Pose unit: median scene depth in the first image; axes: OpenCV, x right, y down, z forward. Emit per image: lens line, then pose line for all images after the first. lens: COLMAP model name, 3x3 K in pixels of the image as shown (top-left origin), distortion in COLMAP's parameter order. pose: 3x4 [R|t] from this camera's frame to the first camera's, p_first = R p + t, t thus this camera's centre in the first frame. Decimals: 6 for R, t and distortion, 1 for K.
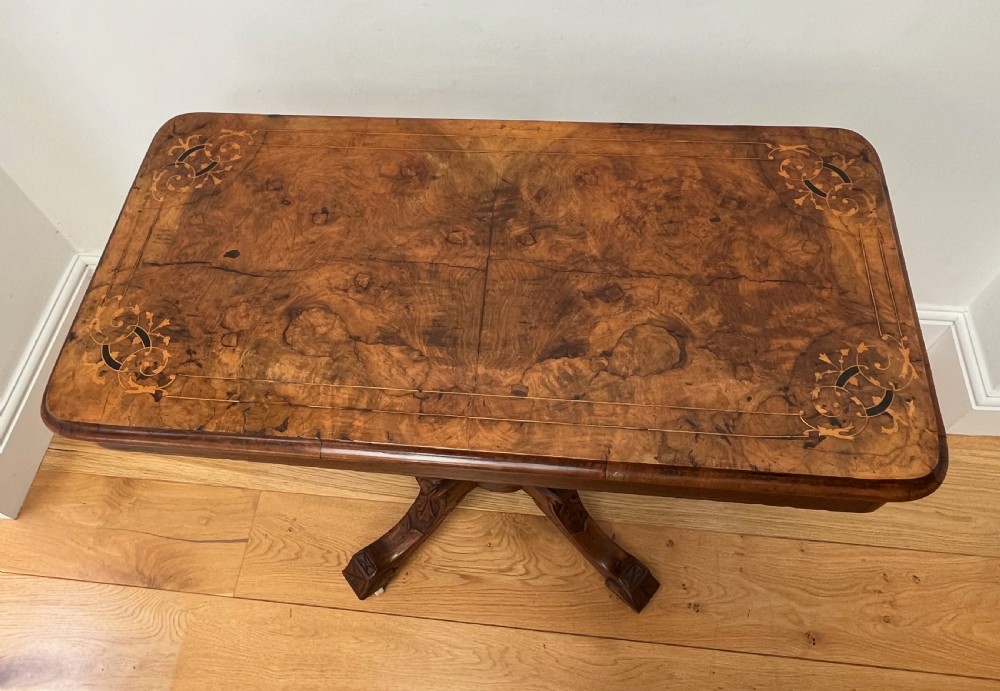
lens RADIAL K [[753.6, 0, 486.8], [0, 753.6, 292.2], [0, 0, 1]] dist [-0.009342, 0.012670]
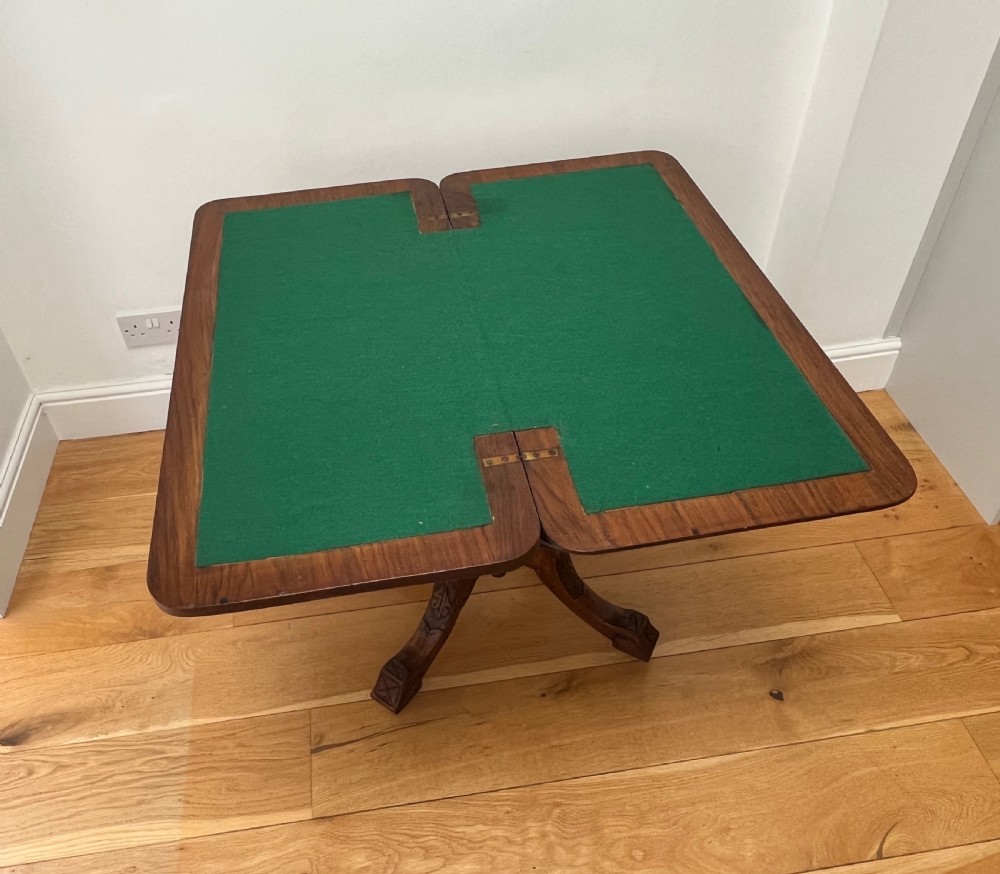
lens RADIAL K [[840.7, 0, 454.5], [0, 840.7, 384.8], [0, 0, 1]] dist [0.000956, 0.004911]
pose [[0.969368, -0.145504, 0.197874, -0.361977], [0.196306, 0.943166, -0.268145, 0.785497], [-0.147612, 0.298775, 0.942838, -0.544671]]
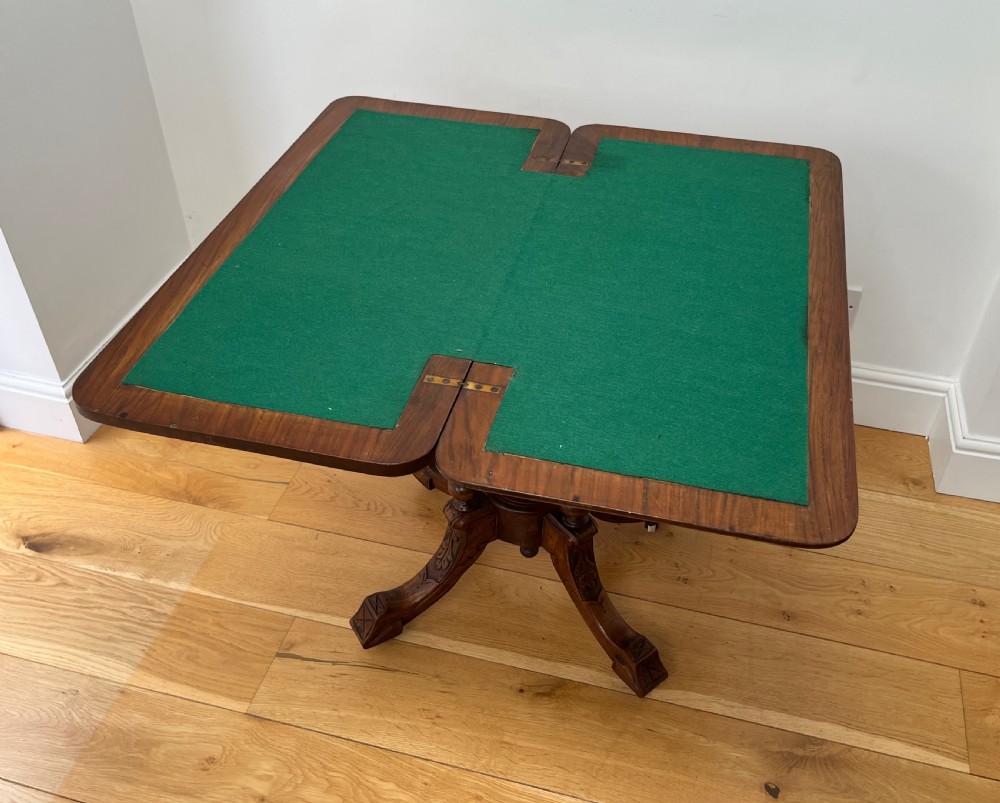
lens RADIAL K [[956.0, 0, 535.9], [0, 956.0, 373.1], [0, 0, 1]] dist [0.032465, 0.000000]
pose [[0.987912, 0.145453, -0.053612, 0.157286], [-0.154903, 0.939606, -0.305197, 0.964496], [0.005982, 0.309812, 0.950779, -0.663551]]
